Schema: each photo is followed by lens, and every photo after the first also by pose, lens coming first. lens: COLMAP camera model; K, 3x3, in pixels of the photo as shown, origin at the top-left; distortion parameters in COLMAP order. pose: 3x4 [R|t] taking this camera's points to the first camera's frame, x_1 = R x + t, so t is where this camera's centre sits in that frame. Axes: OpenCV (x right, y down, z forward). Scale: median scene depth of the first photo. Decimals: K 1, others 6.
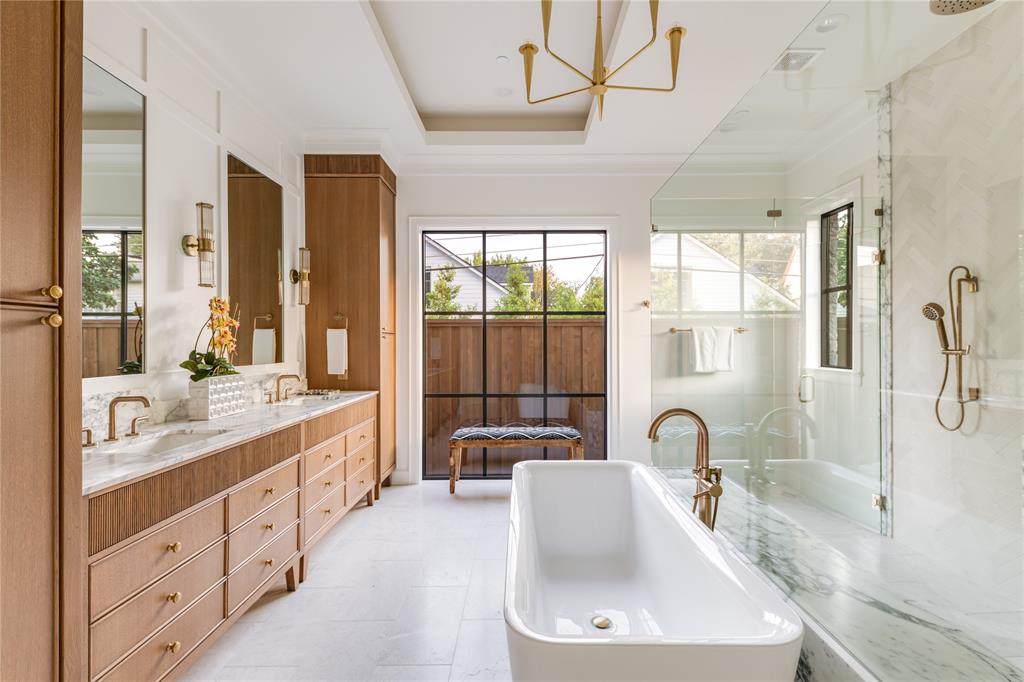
lens RADIAL K [[493.3, 0, 514.3], [0, 493.3, 343.0], [0, 0, 1]] dist [-0.000166, -0.000261]
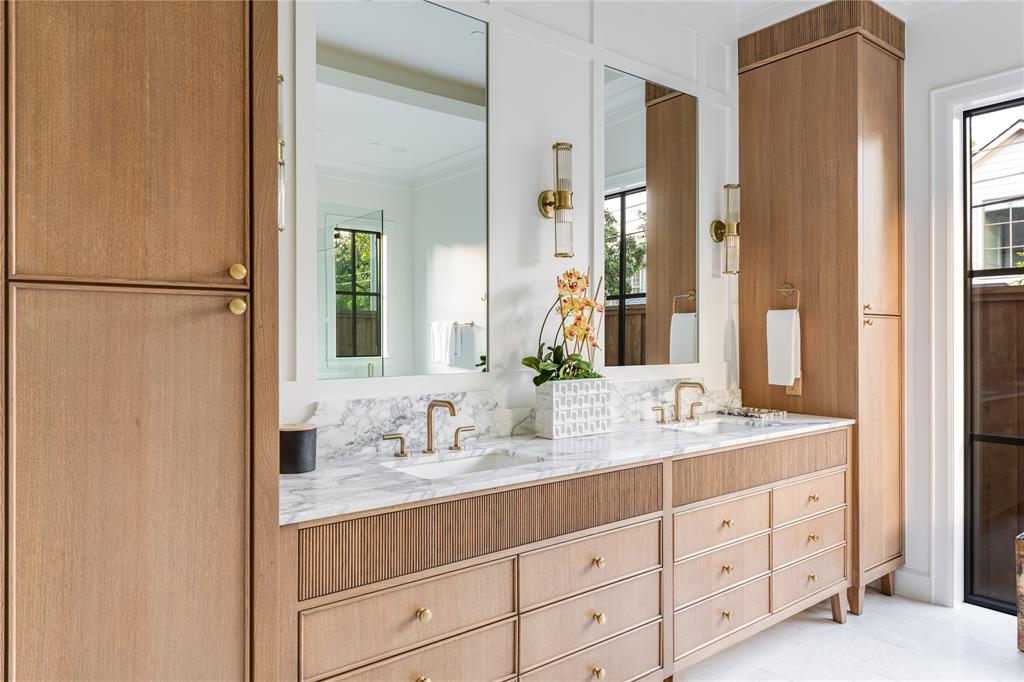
lens RADIAL K [[670.0, 0, 510.7], [0, 670.0, 336.2], [0, 0, 1]] dist [0.017276, -0.011553]
pose [[0.619751, 0.001563, -0.784797, 0.097354], [0.001697, 0.999993, 0.003331, 0.000462], [0.784797, -0.003396, 0.619744, 0.284060]]
